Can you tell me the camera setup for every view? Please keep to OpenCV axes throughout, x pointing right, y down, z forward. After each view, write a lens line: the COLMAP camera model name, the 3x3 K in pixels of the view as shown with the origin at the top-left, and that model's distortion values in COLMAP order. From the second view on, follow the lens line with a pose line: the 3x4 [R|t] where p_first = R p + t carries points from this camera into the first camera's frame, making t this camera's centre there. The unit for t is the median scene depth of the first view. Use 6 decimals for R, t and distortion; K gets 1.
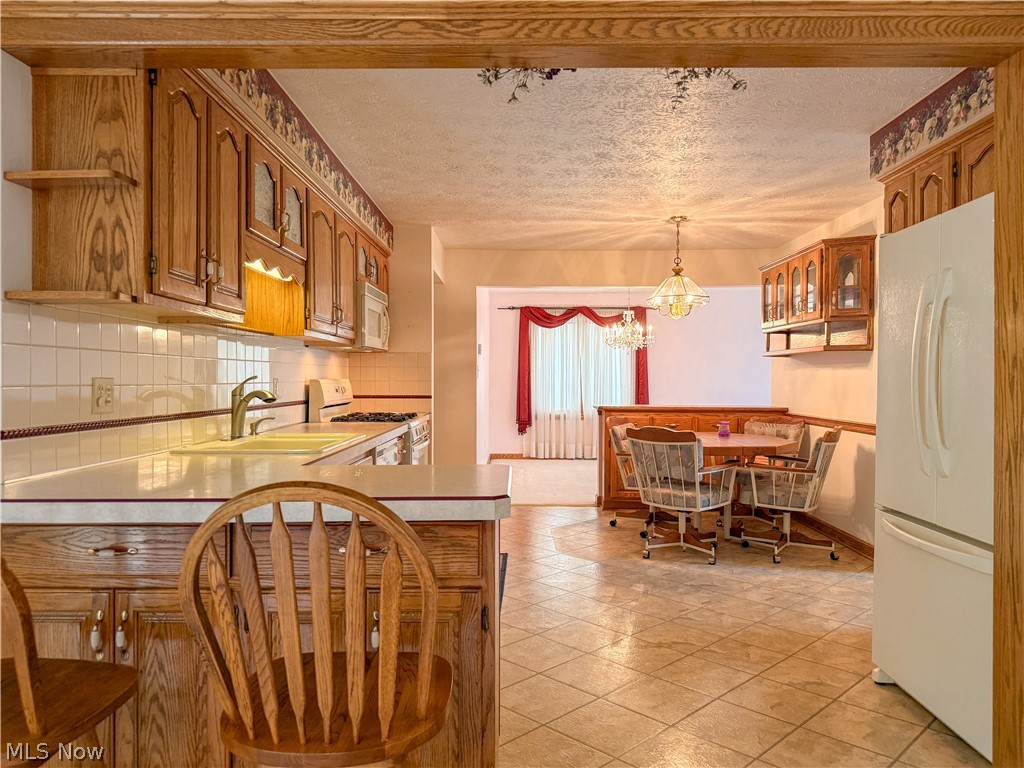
lens RADIAL K [[729.0, 0, 510.0], [0, 729.0, 385.4], [0, 0, 1]] dist [0.048828, -0.048409]
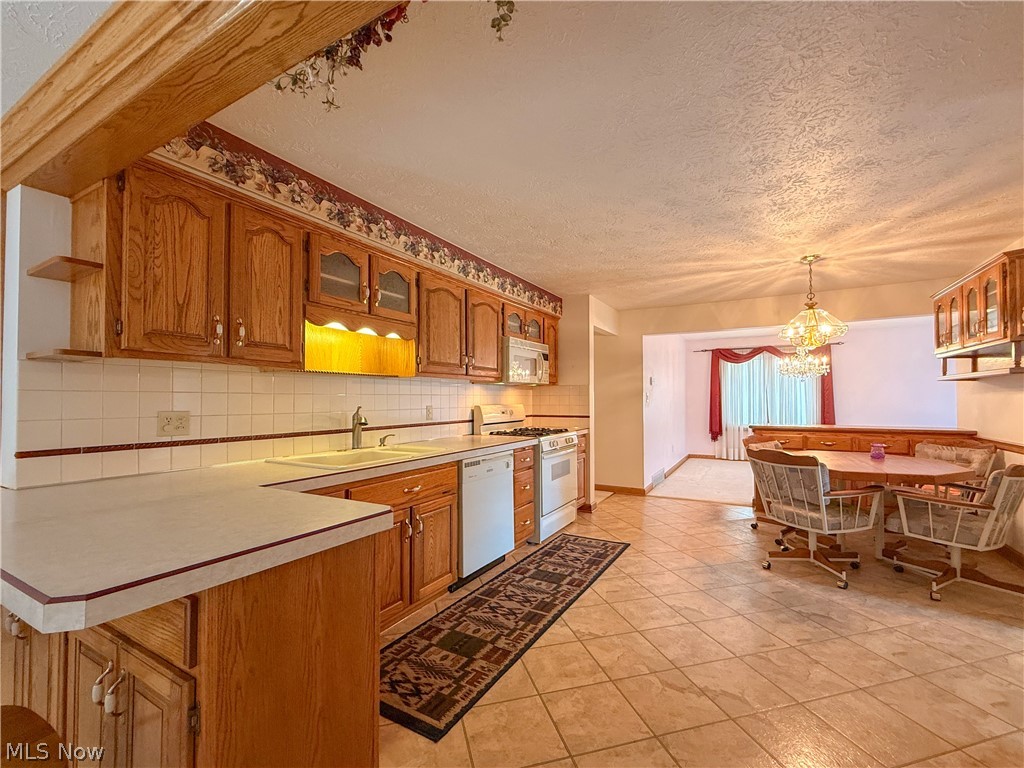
lens RADIAL K [[410.0, 0, 505.3], [0, 410.0, 393.2], [0, 0, 1]] dist [-0.000055, 0.000344]
pose [[0.854534, -0.011555, -0.519268, 0.161841], [-0.000565, 0.999731, -0.023175, -0.010923], [0.519396, 0.020097, 0.854297, 0.250369]]
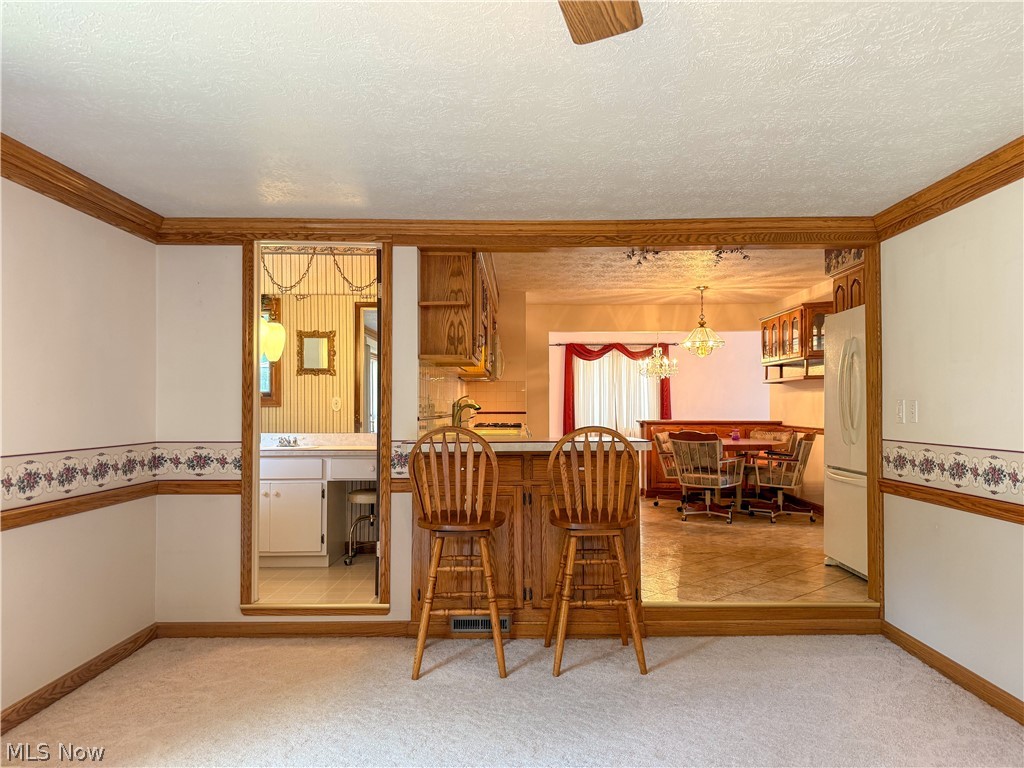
lens RADIAL K [[729.0, 0, 515.0], [0, 729.0, 393.1], [0, 0, 1]] dist [0.048828, -0.048409]
pose [[0.999993, -0.003459, 0.001435, -0.147200], [0.003497, 0.999621, -0.027319, 0.018140], [-0.001340, 0.027324, 0.999626, -0.451125]]
